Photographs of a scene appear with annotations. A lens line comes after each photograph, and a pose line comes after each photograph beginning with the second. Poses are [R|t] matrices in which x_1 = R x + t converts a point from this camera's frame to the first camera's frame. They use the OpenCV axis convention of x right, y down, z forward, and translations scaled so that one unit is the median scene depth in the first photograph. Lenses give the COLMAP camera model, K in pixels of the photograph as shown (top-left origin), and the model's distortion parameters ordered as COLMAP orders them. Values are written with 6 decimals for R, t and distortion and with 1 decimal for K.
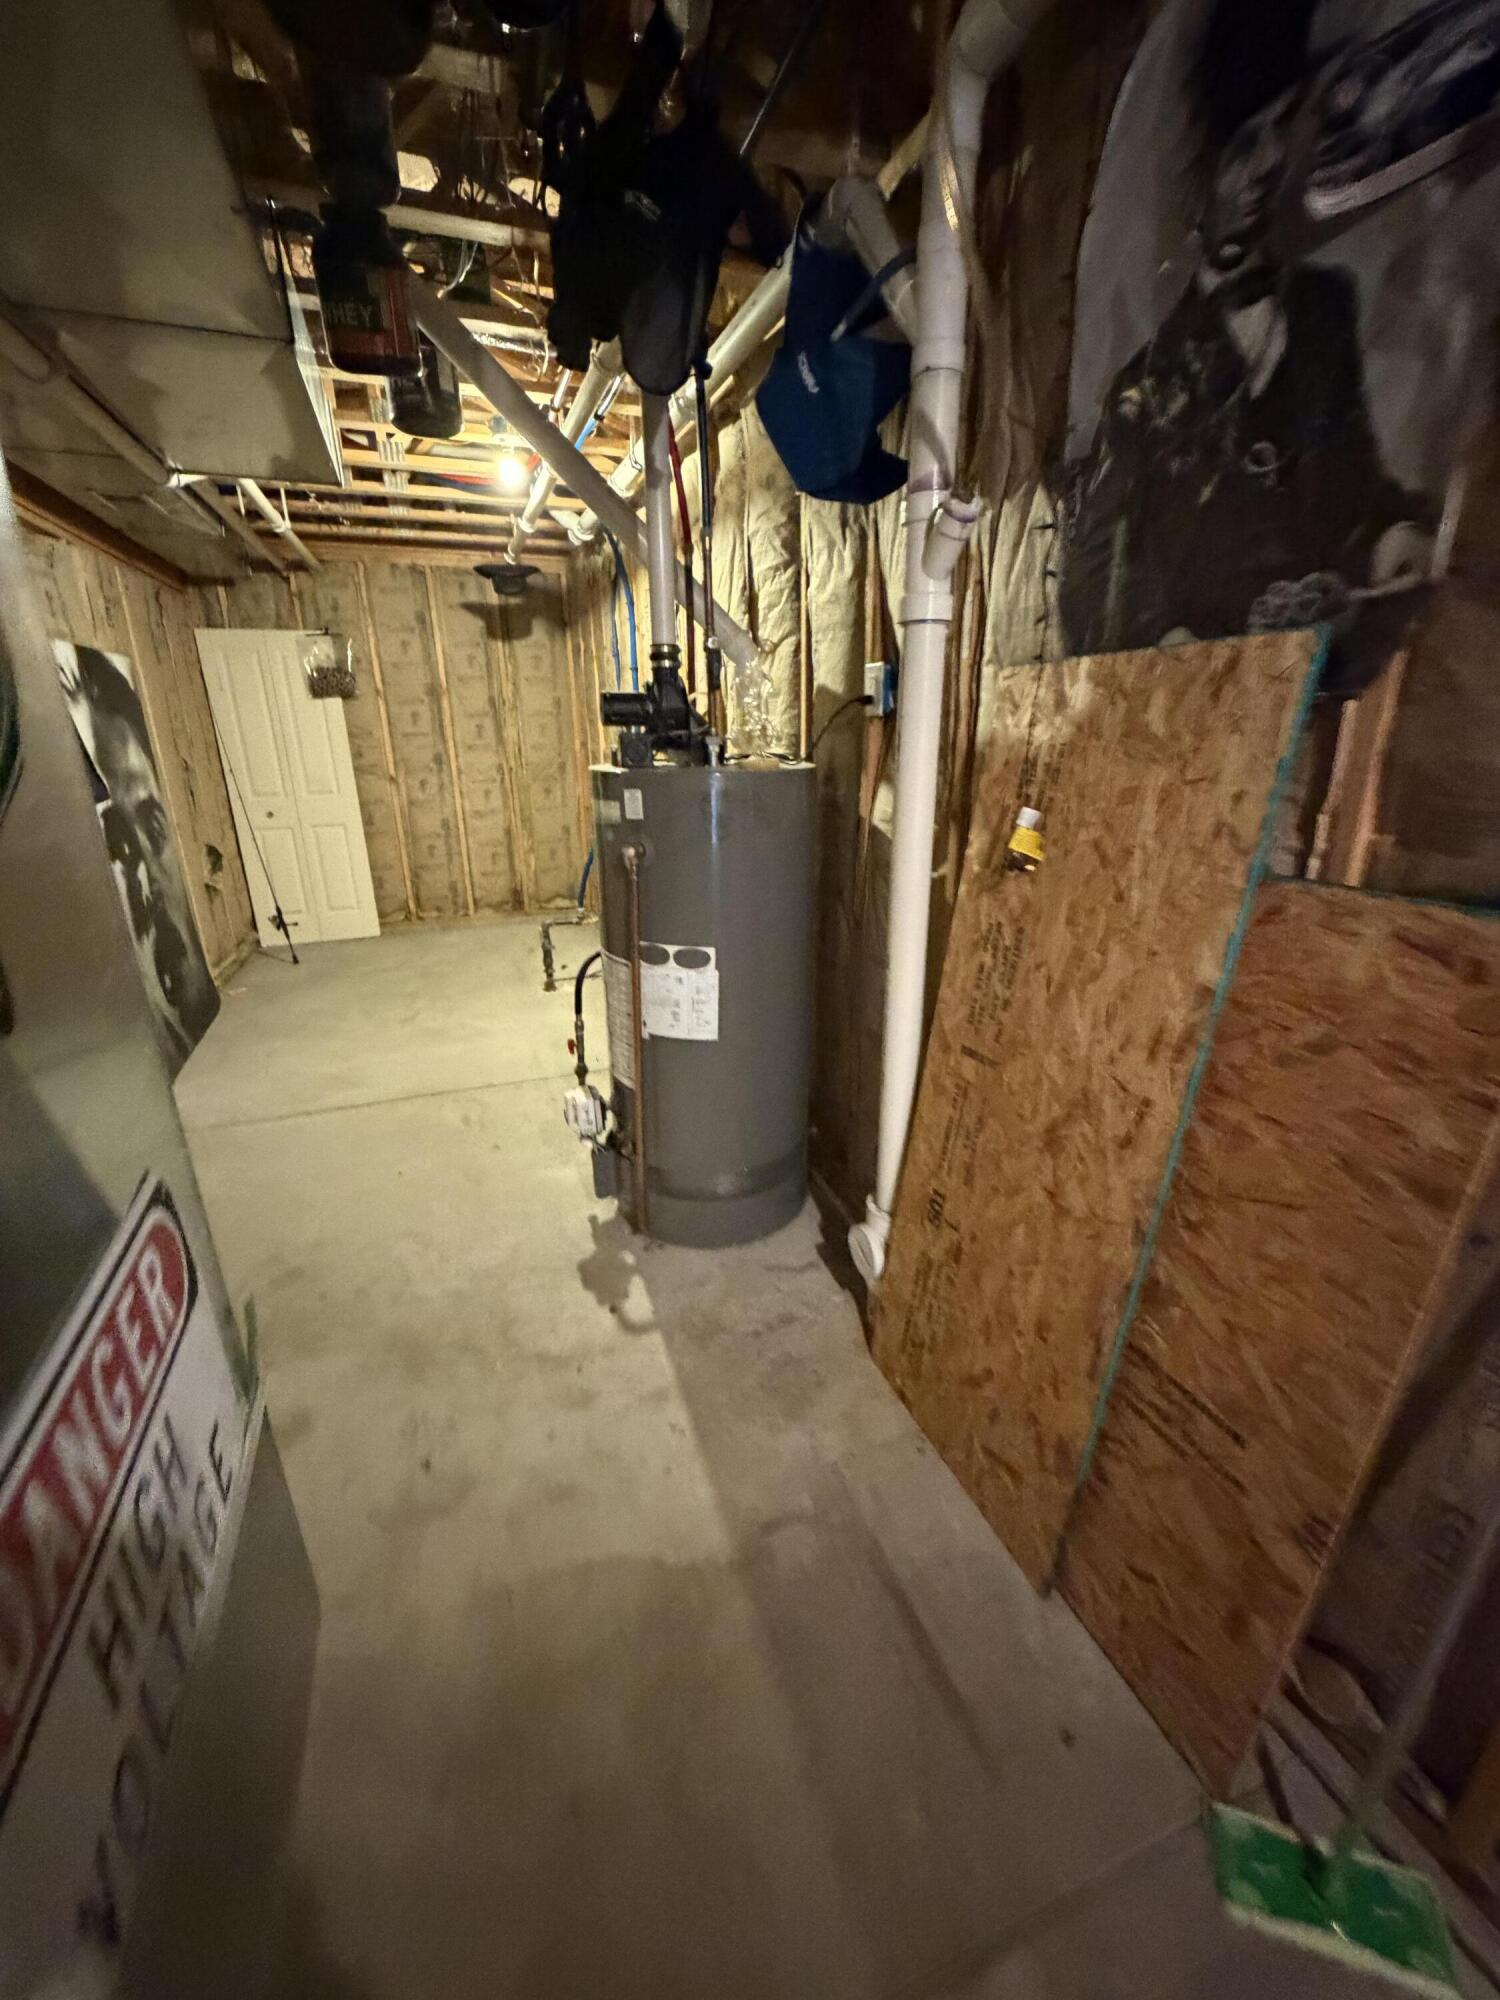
lens RADIAL K [[802.1, 0, 752.6], [0, 802.1, 1000.4], [0, 0, 1]] dist [-0.002231, -0.000159]
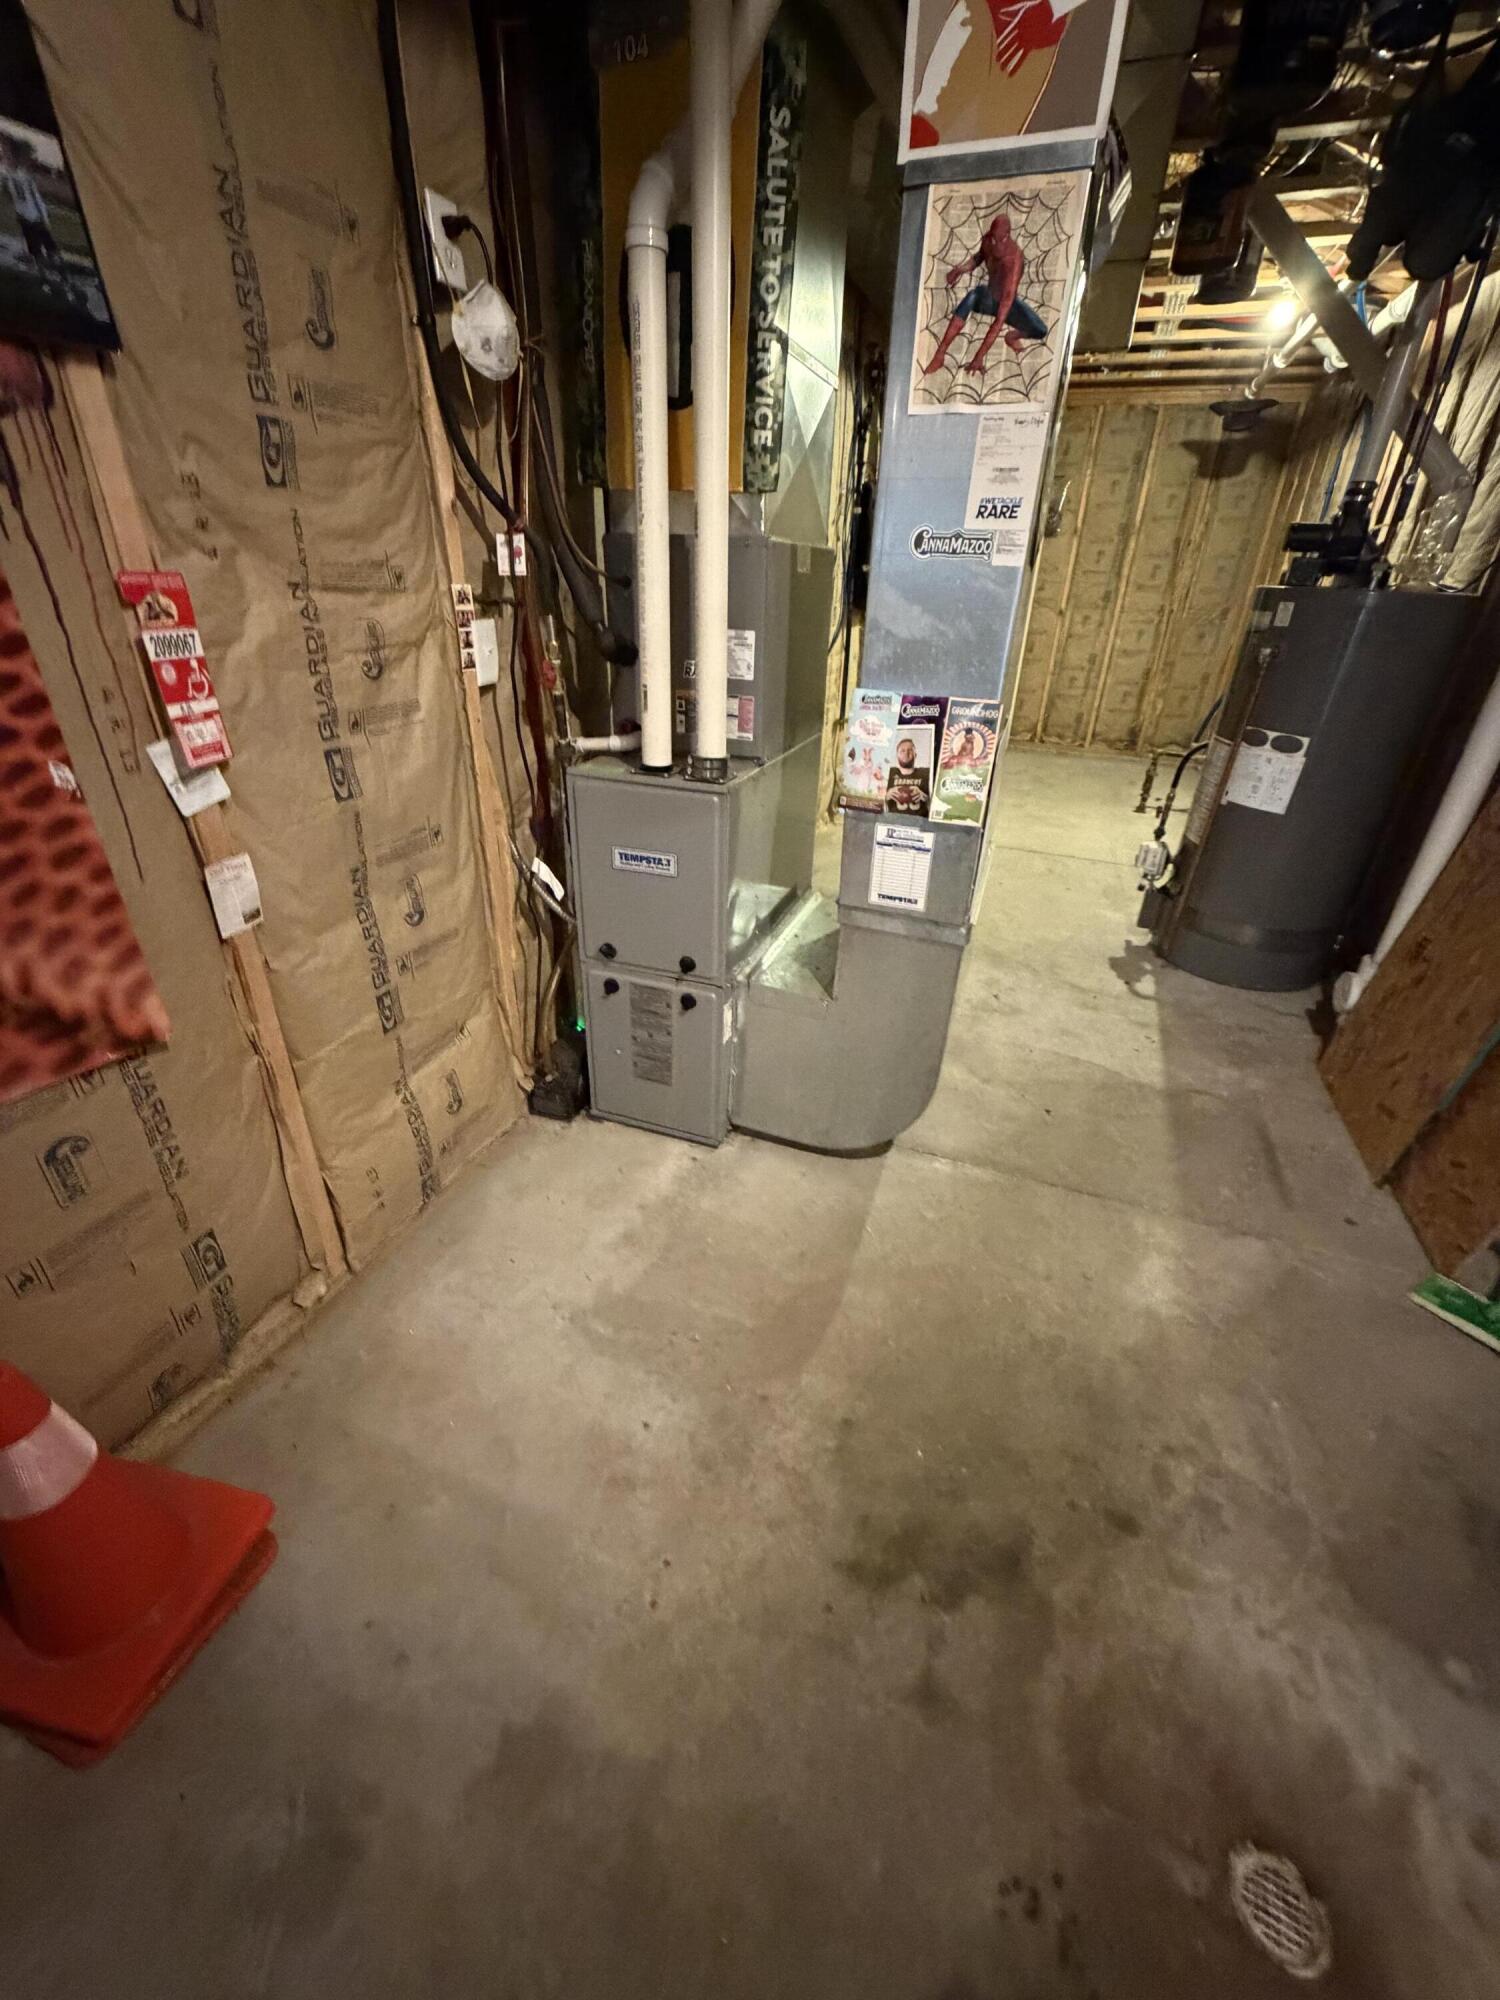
lens RADIAL K [[802.1, 0, 752.6], [0, 802.1, 1000.4], [0, 0, 1]] dist [-0.002231, -0.000159]
pose [[0.755360, 0.340993, -0.559602, 0.116128], [-0.250910, 0.939371, 0.233722, 0.210582], [0.605372, -0.036135, 0.795122, -0.477463]]
